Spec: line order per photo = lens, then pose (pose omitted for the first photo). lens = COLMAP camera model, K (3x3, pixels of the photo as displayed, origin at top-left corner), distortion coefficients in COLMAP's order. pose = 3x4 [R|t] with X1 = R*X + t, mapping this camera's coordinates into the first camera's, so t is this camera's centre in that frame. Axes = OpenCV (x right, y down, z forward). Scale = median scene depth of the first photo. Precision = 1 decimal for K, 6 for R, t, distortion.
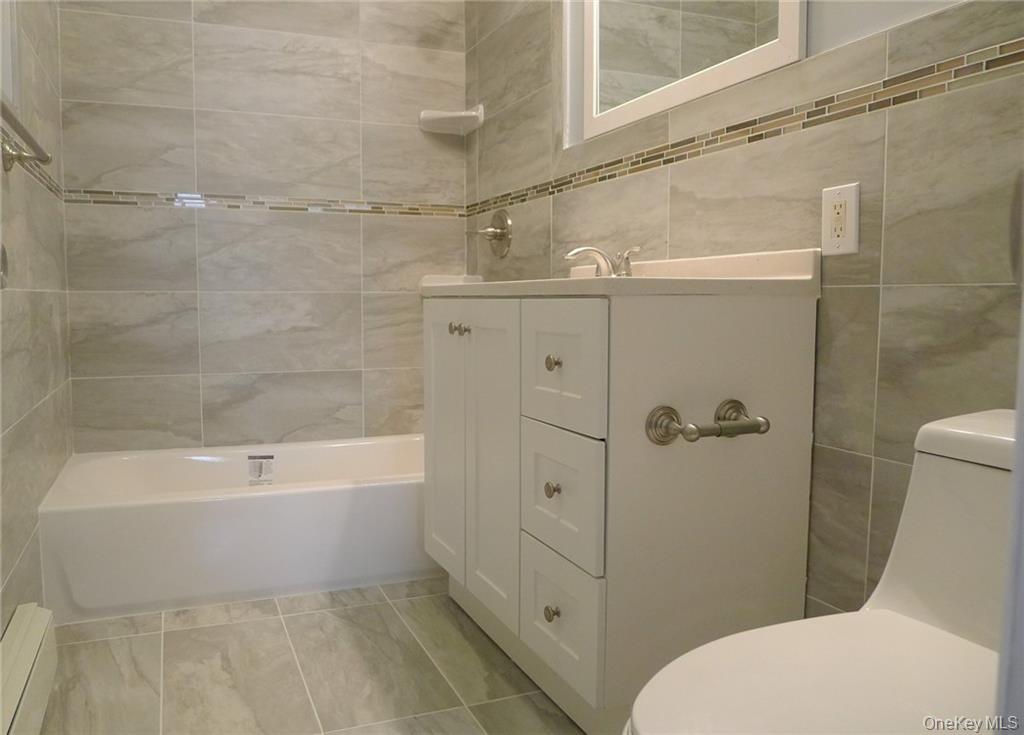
lens RADIAL K [[858.5, 0, 512.0], [0, 858.5, 367.5], [0, 0, 1]] dist [-0.047548, 0.004586]
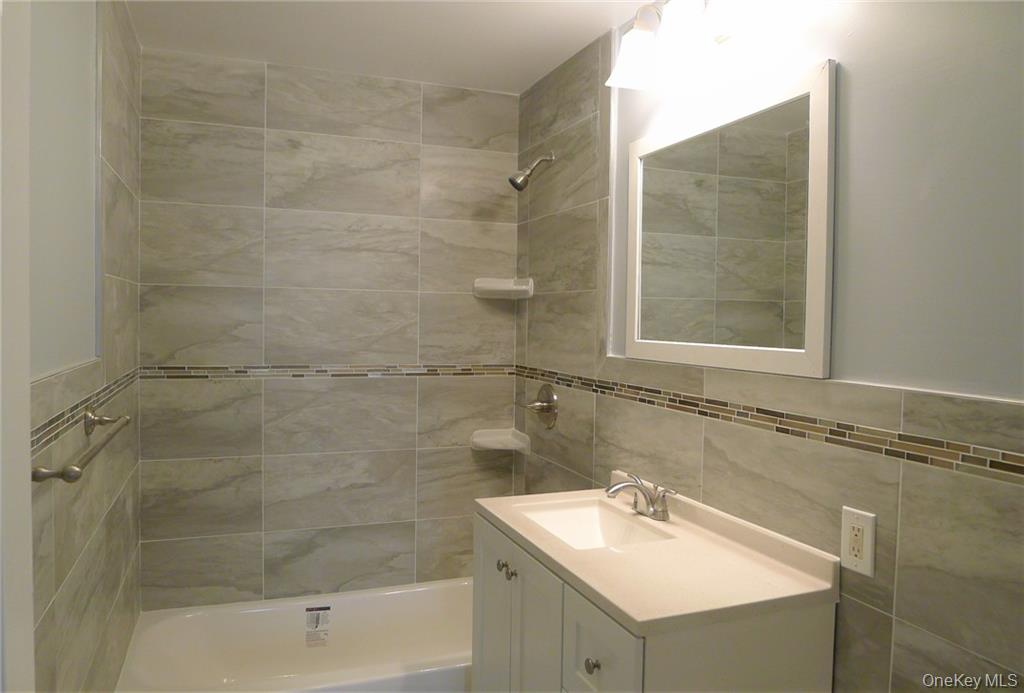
lens RADIAL K [[811.9, 0, 568.1], [0, 811.9, 346.6], [0, 0, 1]] dist [-0.054397, 0.011698]
pose [[0.999781, 0.016737, 0.012566, -0.001297], [-0.016091, 0.998627, -0.049860, -0.182114], [-0.013383, 0.049647, 0.998677, -0.017367]]
